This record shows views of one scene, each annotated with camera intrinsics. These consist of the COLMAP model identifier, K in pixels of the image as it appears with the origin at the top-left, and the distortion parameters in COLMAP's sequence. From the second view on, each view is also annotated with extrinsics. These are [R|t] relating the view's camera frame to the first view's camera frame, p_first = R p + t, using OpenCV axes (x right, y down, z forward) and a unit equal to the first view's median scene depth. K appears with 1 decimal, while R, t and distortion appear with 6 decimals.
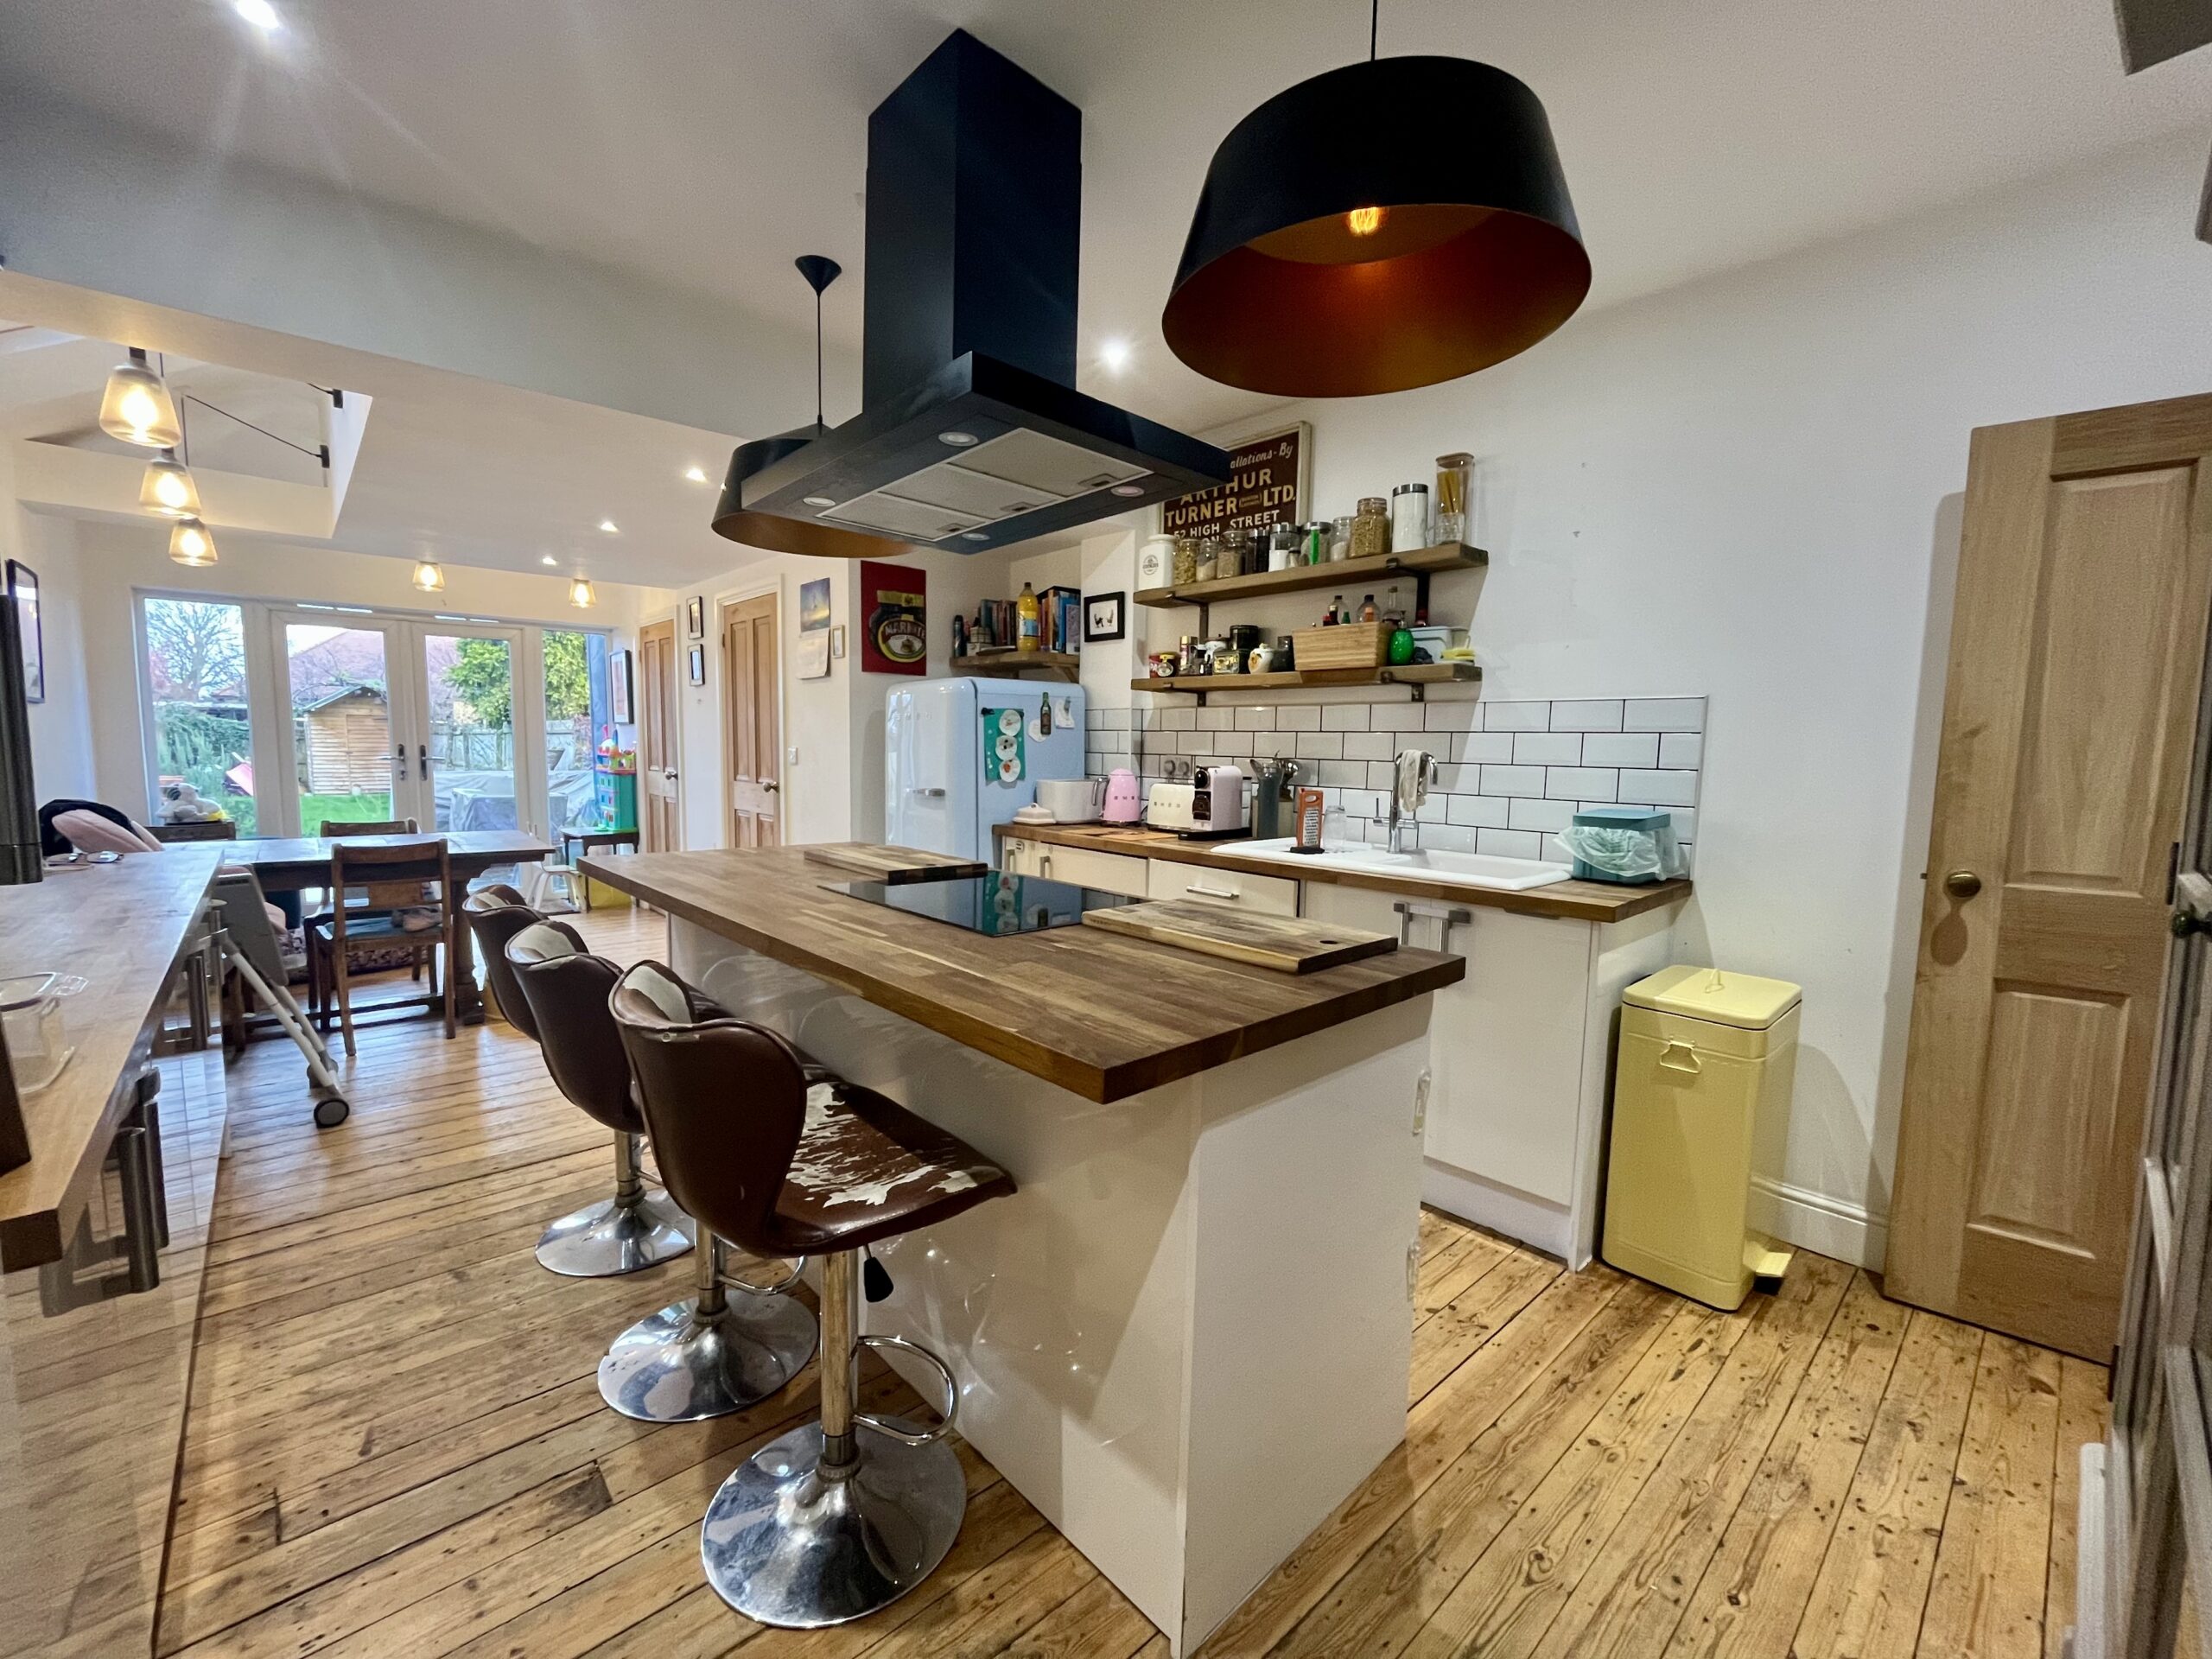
lens RADIAL K [[903.7, 0, 1107.2], [0, 903.7, 830.3], [0, 0, 1]] dist [-0.002980, -0.000021]
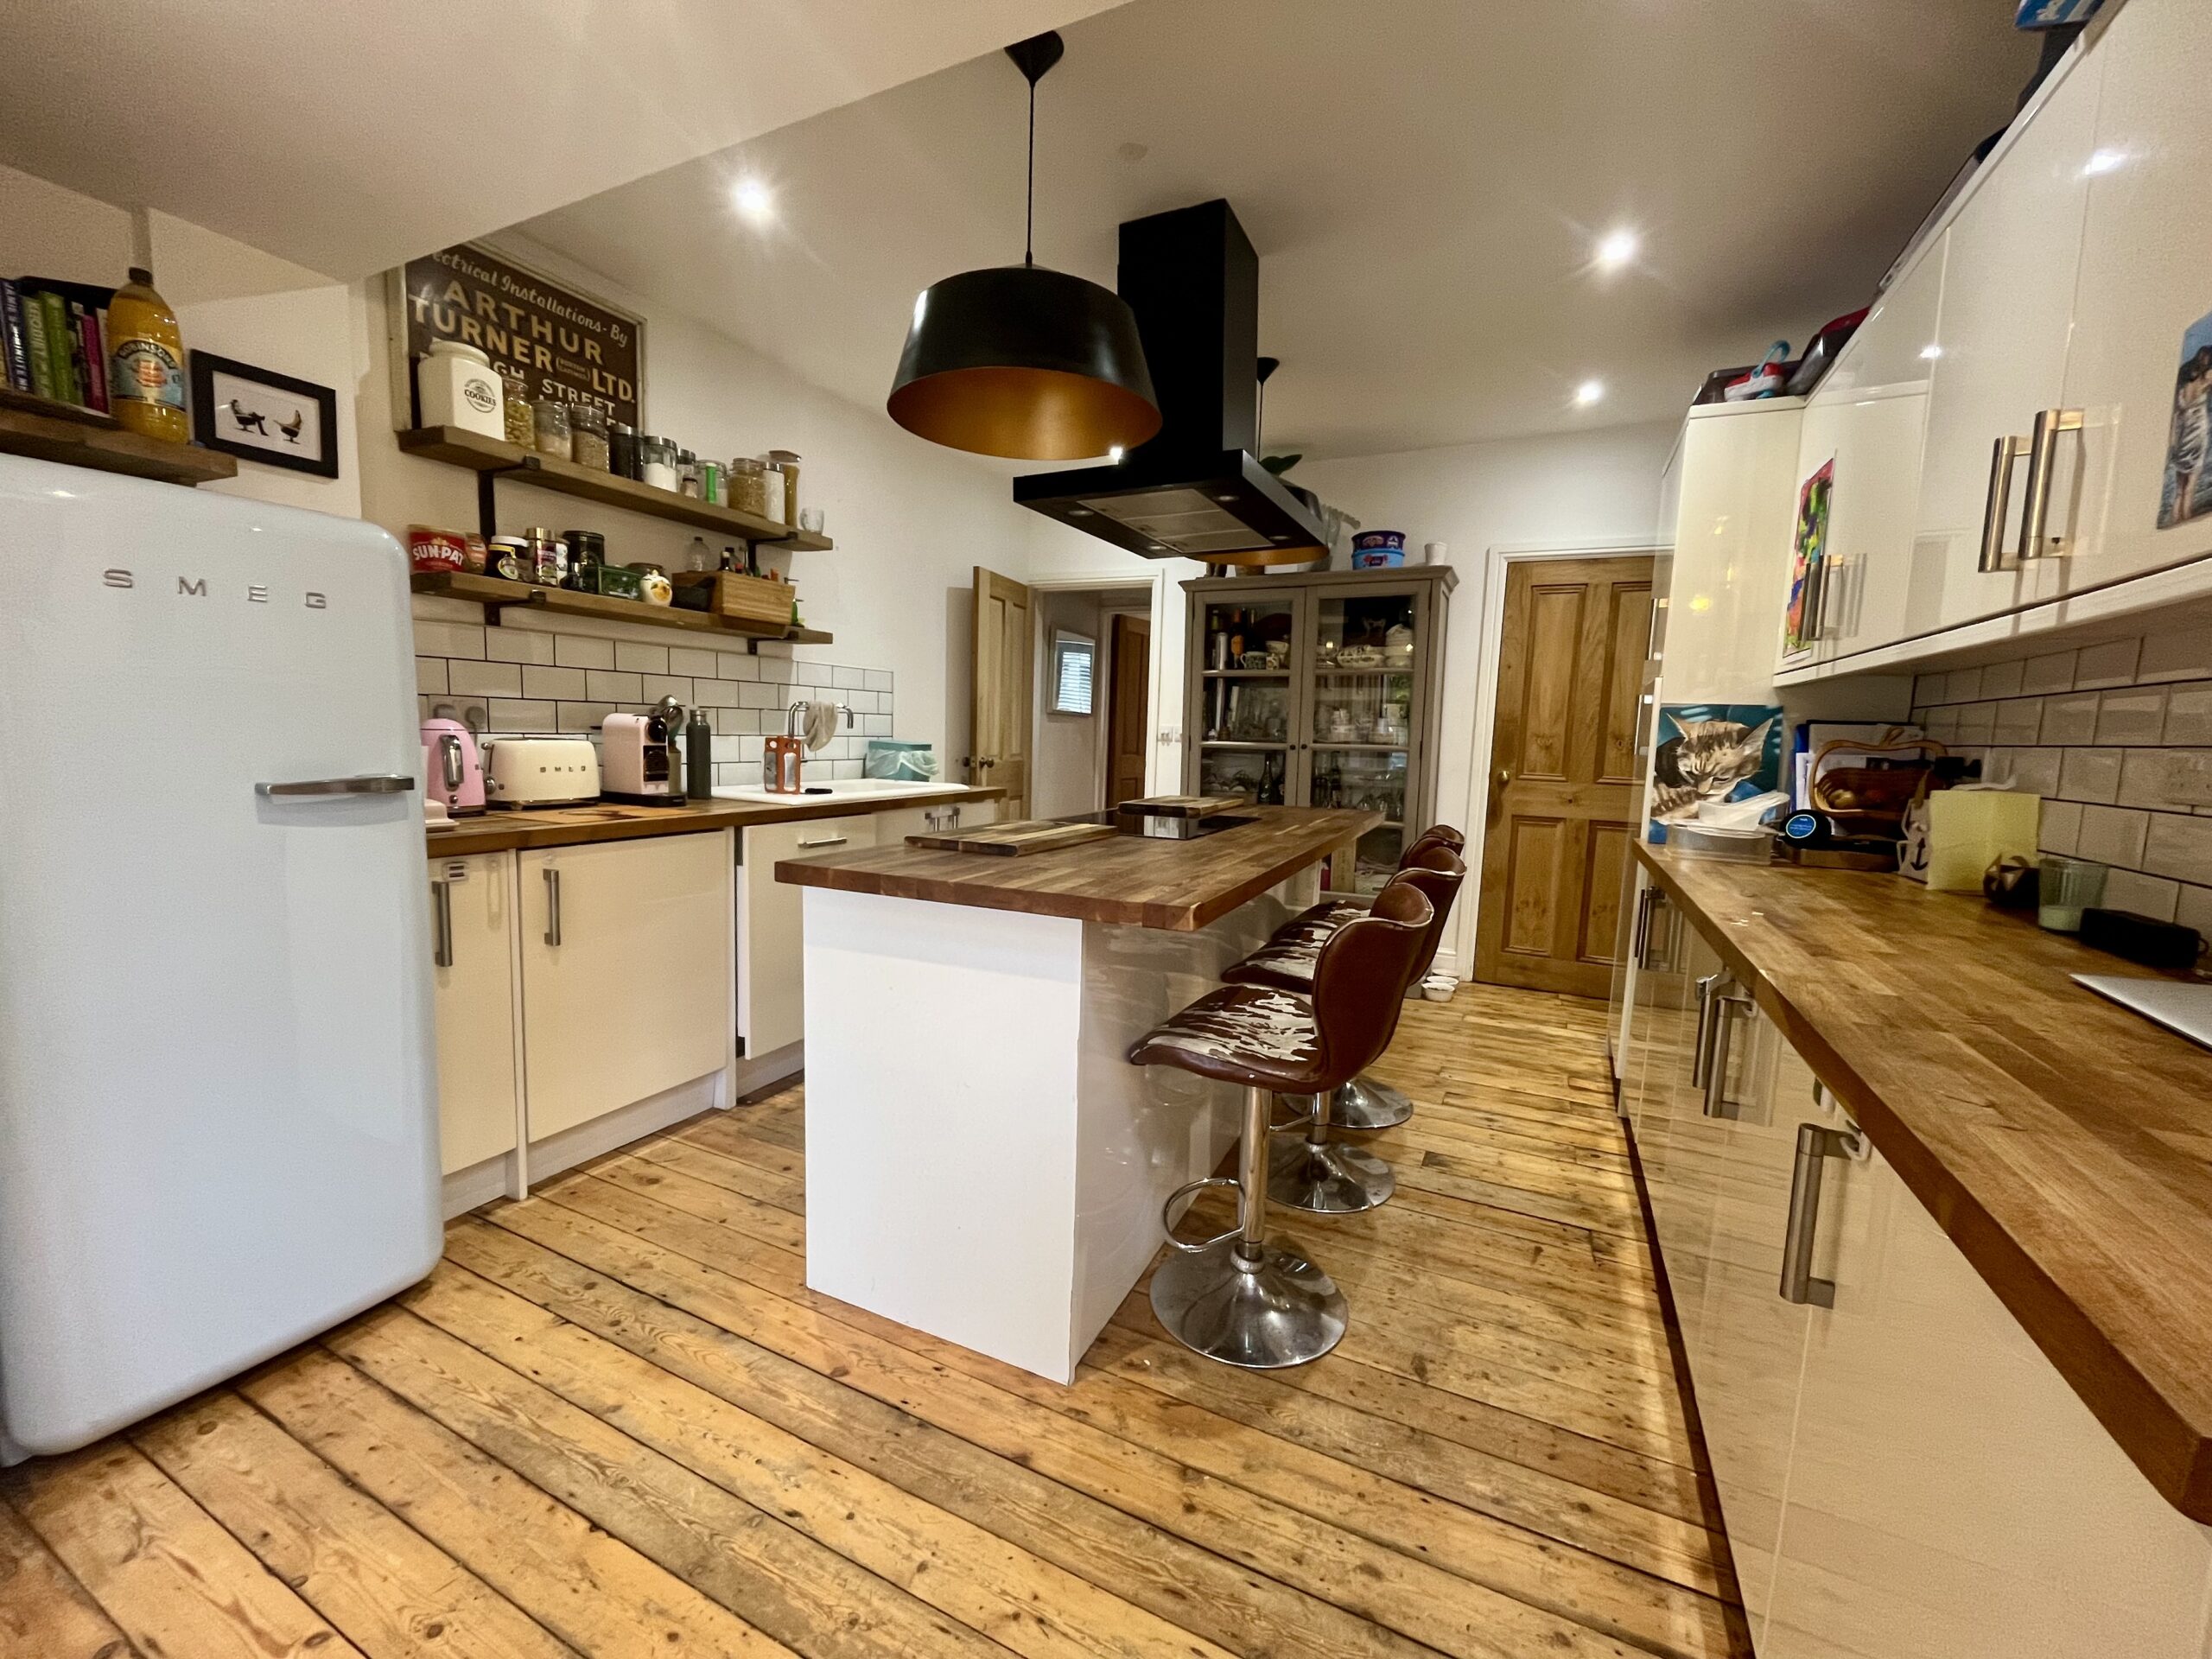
lens RADIAL K [[903.7, 0, 1101.1], [0, 903.7, 824.4], [0, 0, 1]] dist [-0.002980, -0.000021]
pose [[-0.366375, -0.129294, 0.921440, -0.752803], [0.049018, 0.986241, 0.157876, -0.077452], [-0.929175, 0.103009, -0.354997, 0.872176]]
